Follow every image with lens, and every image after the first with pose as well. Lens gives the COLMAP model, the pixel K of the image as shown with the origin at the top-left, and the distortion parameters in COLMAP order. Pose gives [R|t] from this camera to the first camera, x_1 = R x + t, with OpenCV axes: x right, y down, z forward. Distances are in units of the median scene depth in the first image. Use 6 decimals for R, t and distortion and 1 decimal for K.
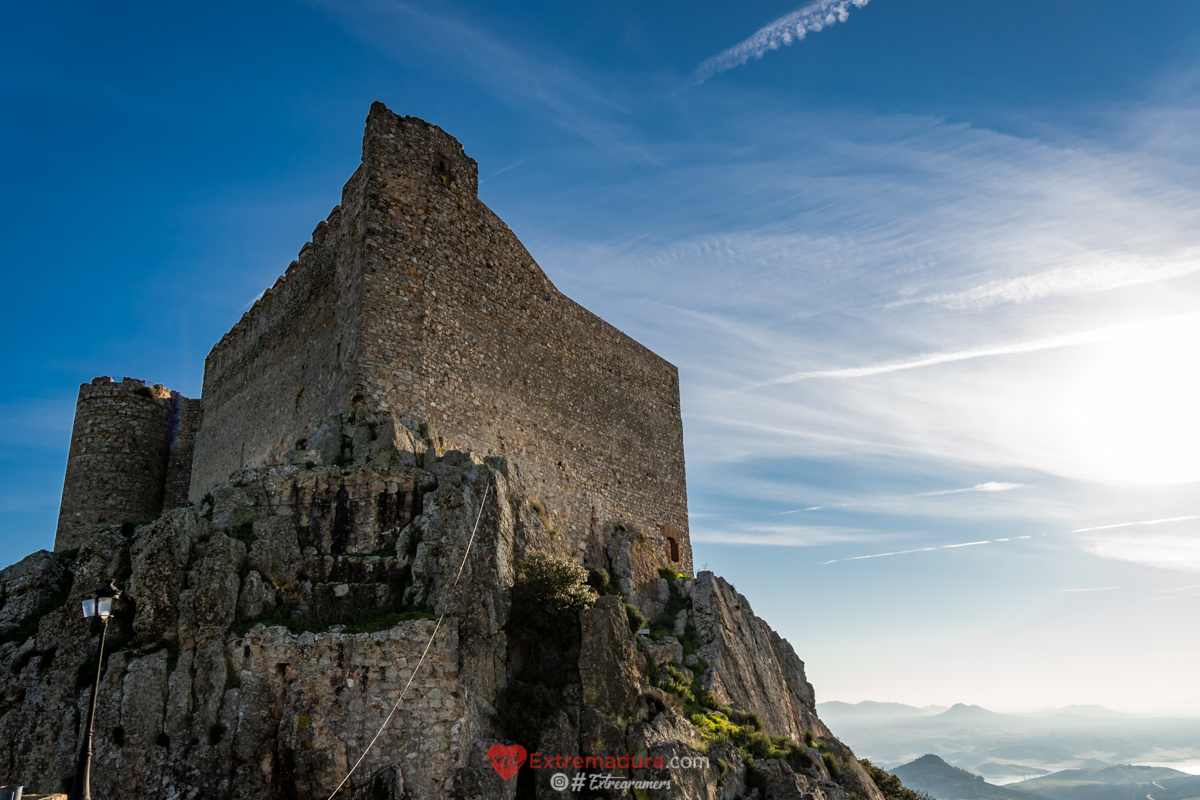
lens RADIAL K [[903.7, 0, 582.4], [0, 903.7, 401.2], [0, 0, 1]] dist [-0.000261, 0.001415]
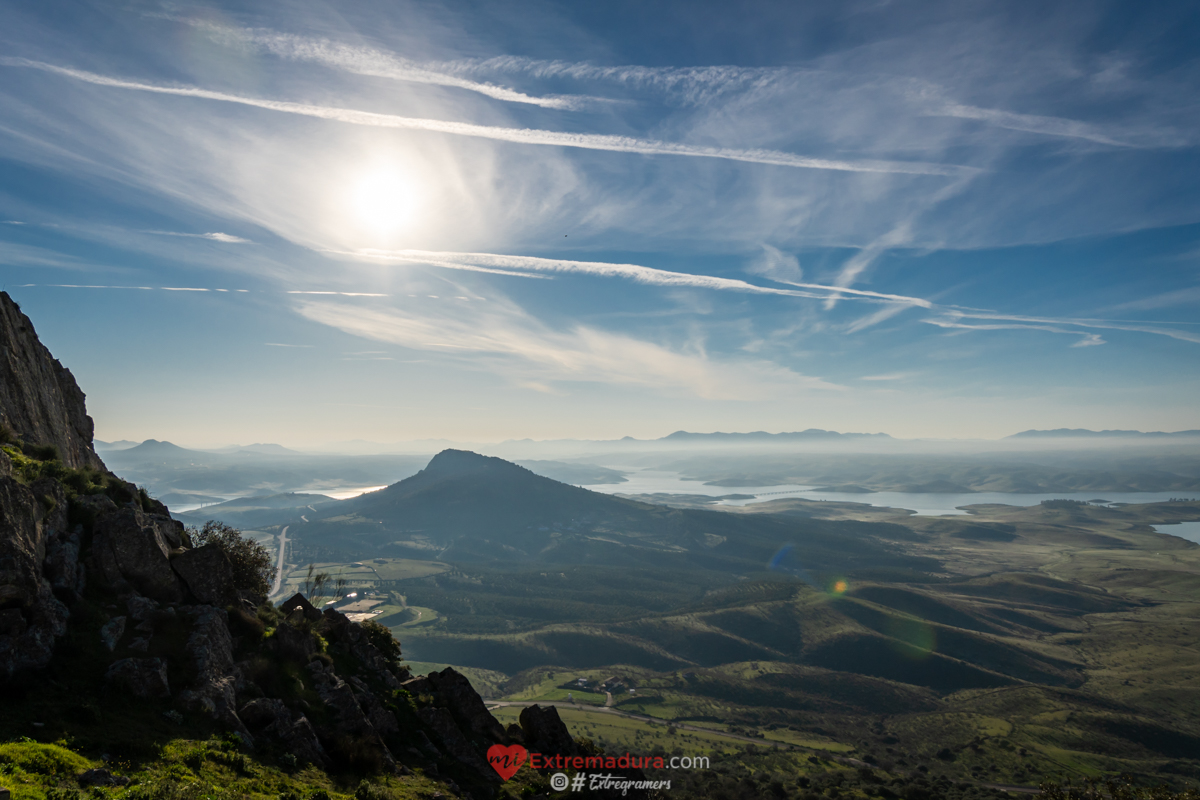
lens RADIAL K [[903.7, 0, 582.4], [0, 903.7, 401.2], [0, 0, 1]] dist [-0.000261, 0.001415]
pose [[0.679636, 0.057739, 0.731274, -0.086852], [-0.257165, 0.952383, 0.163809, 0.016203], [-0.686995, -0.299389, 0.662121, 0.046945]]
